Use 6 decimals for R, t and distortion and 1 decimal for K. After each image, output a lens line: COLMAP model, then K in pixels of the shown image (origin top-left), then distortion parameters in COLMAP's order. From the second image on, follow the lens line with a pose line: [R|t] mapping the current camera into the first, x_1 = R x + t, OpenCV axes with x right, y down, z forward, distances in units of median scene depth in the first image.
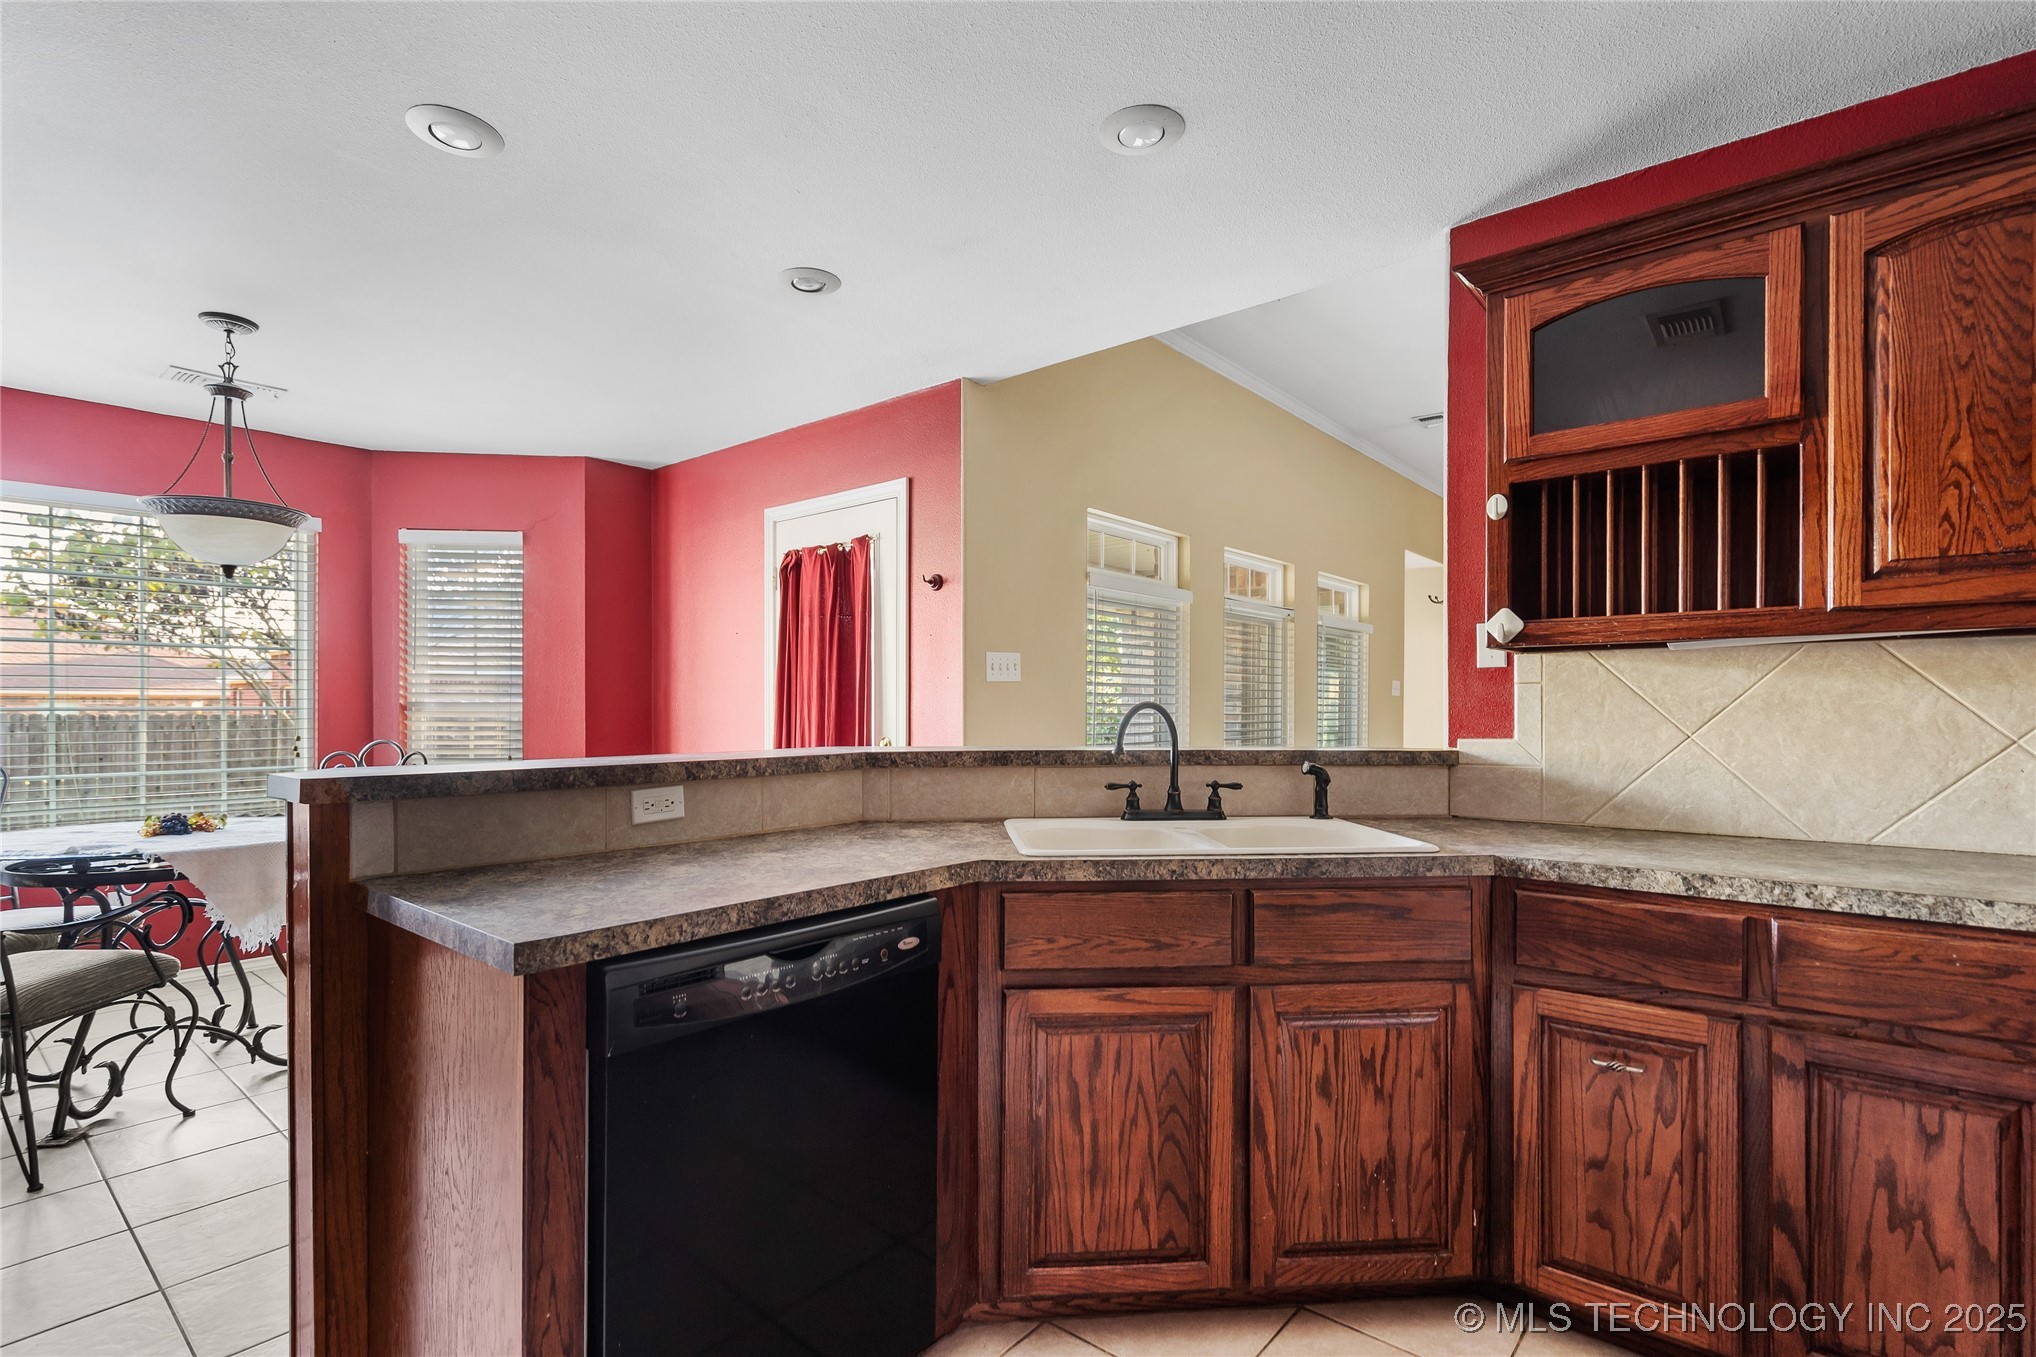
lens RADIAL K [[964.3, 0, 978.4], [0, 964.3, 708.9], [0, 0, 1]] dist [-0.001905, 0.004123]
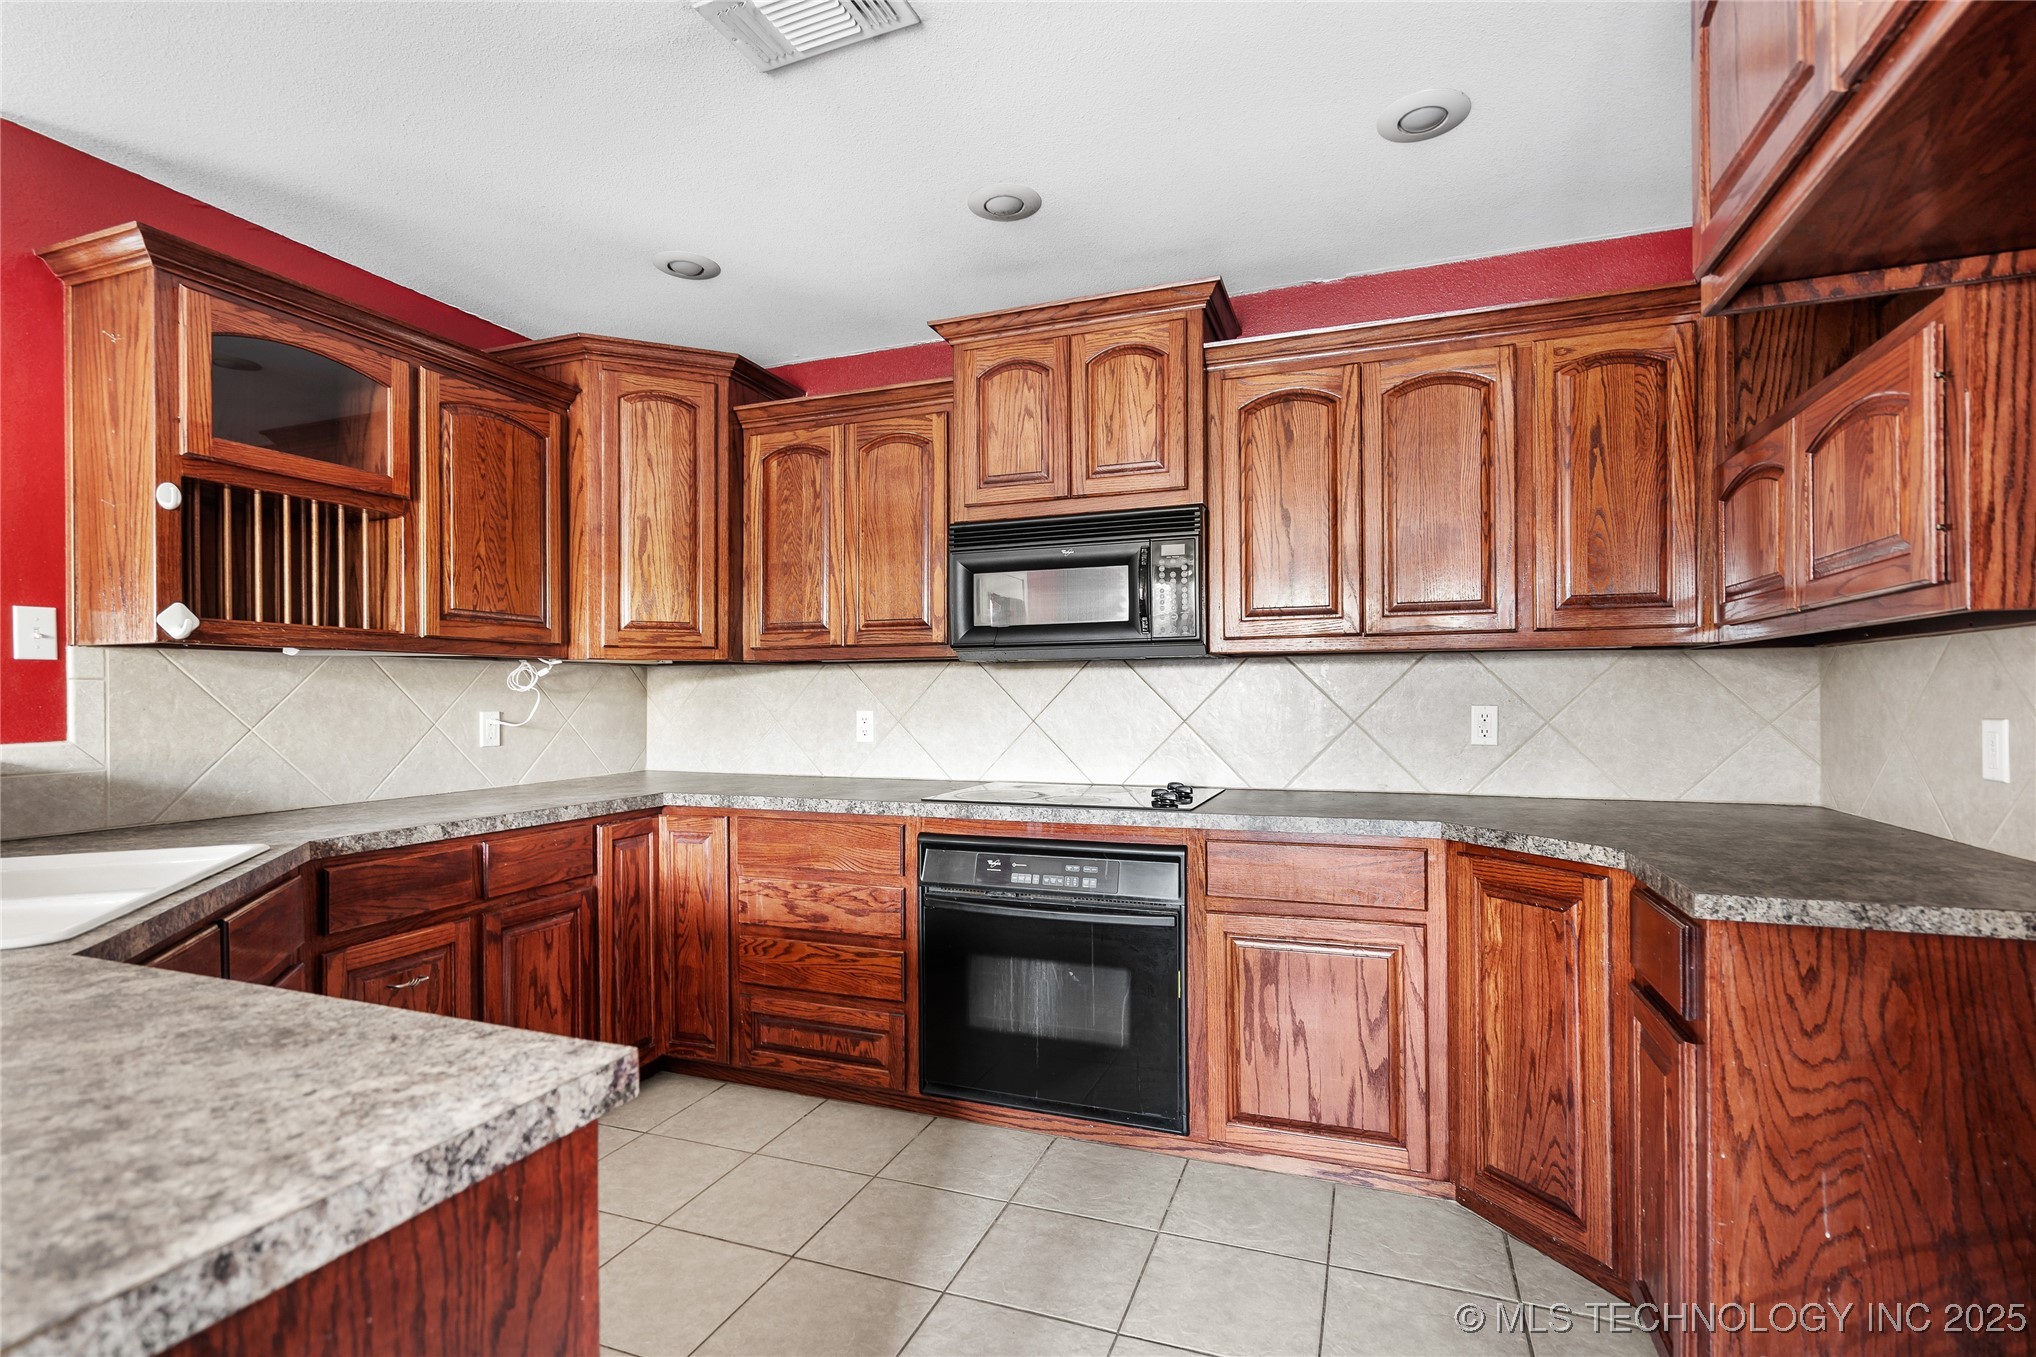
lens RADIAL K [[964.3, 0, 1047.5], [0, 964.3, 705.7], [0, 0, 1]] dist [-0.001905, 0.004123]
pose [[-0.367352, -0.005389, 0.930066, -0.764450], [0.007700, 0.999931, 0.008835, -0.003478], [-0.930050, 0.010407, -0.367286, 0.615657]]
